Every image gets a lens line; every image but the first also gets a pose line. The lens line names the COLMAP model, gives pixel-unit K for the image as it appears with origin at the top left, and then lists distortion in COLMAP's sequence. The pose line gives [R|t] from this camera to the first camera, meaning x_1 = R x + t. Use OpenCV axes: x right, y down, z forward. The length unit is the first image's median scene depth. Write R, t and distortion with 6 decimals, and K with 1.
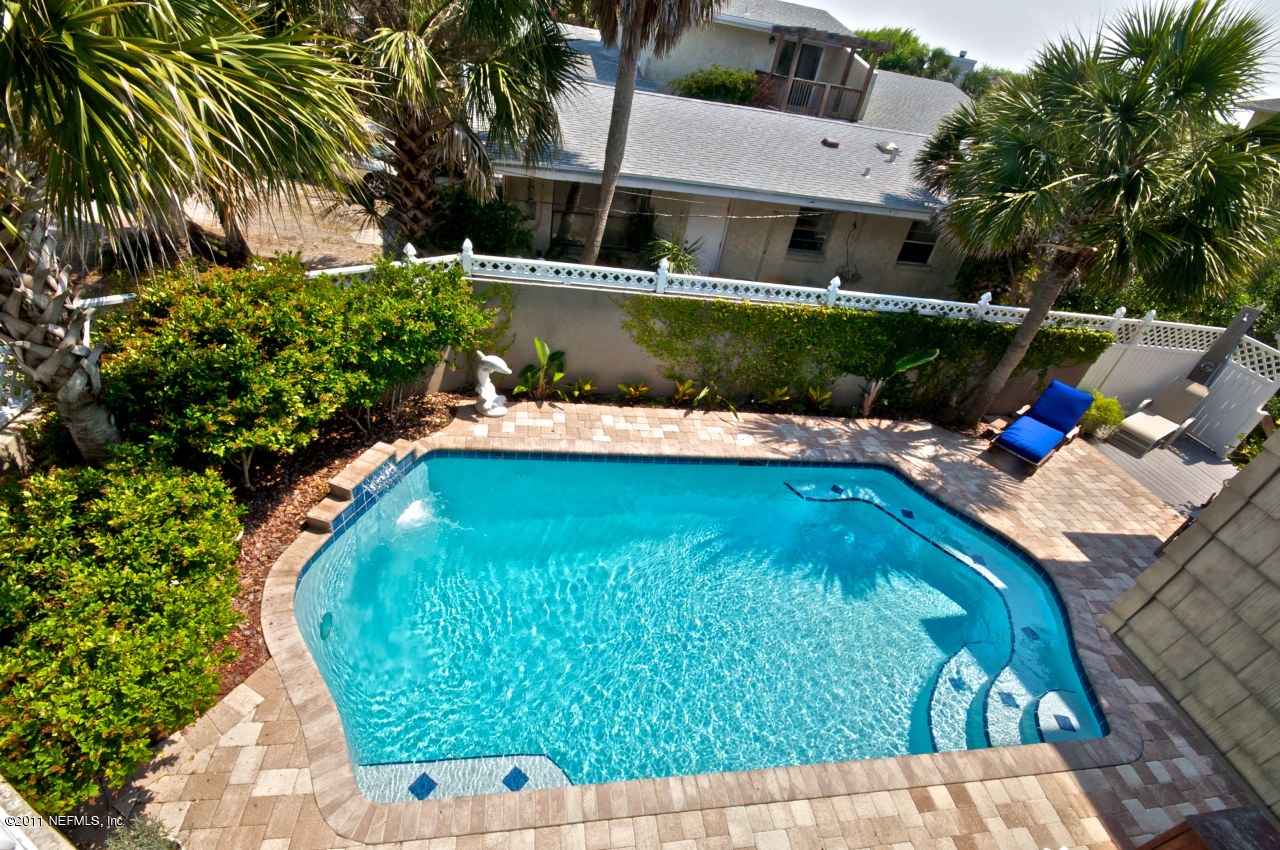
lens RADIAL K [[559.7, 0, 636.2], [0, 559.7, 428.7], [0, 0, 1]] dist [0.010987, -0.012738]
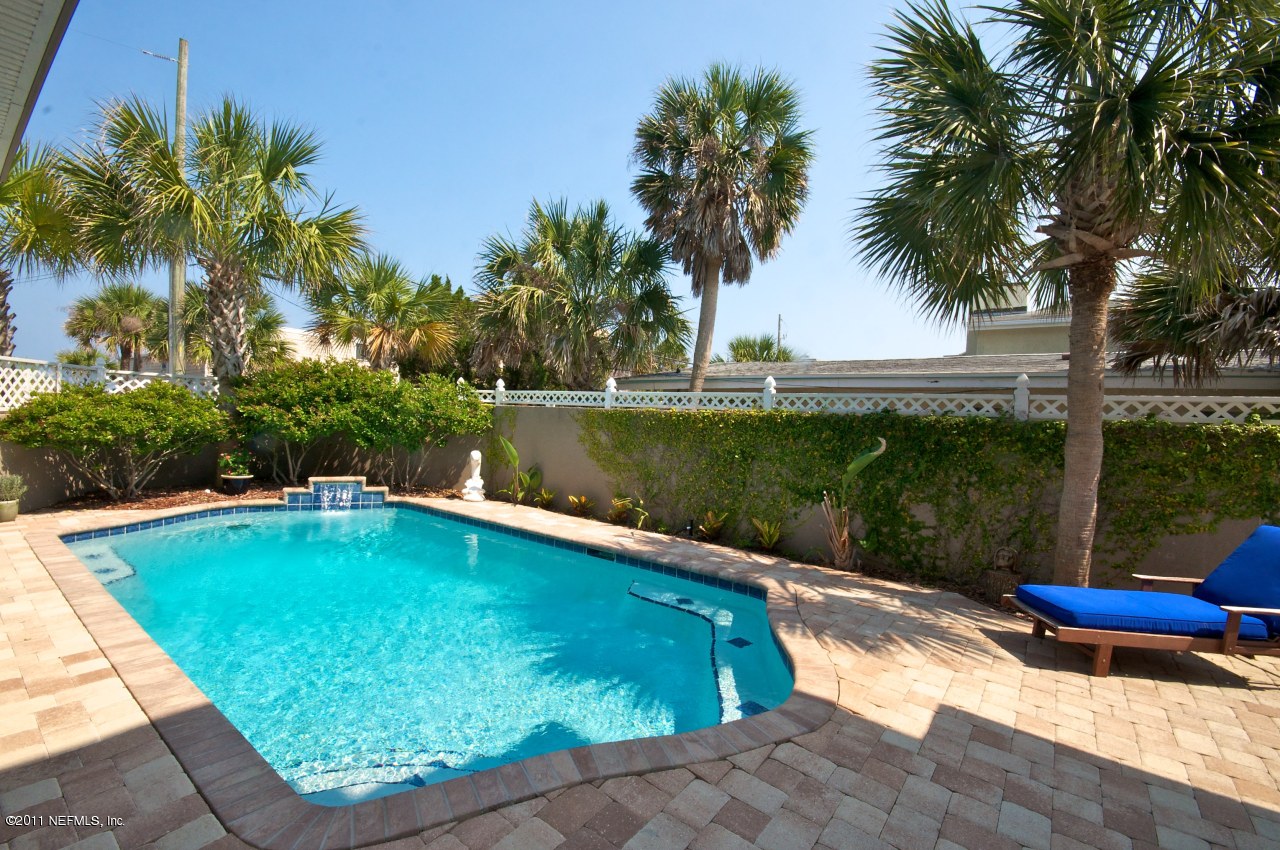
lens RADIAL K [[559.7, 0, 636.2], [0, 559.7, 428.7], [0, 0, 1]] dist [0.010987, -0.012738]
pose [[0.688584, -0.105527, -0.717437, 0.841930], [-0.372342, 0.797525, -0.474675, 0.278769], [0.622265, 0.593985, 0.509870, 0.499203]]
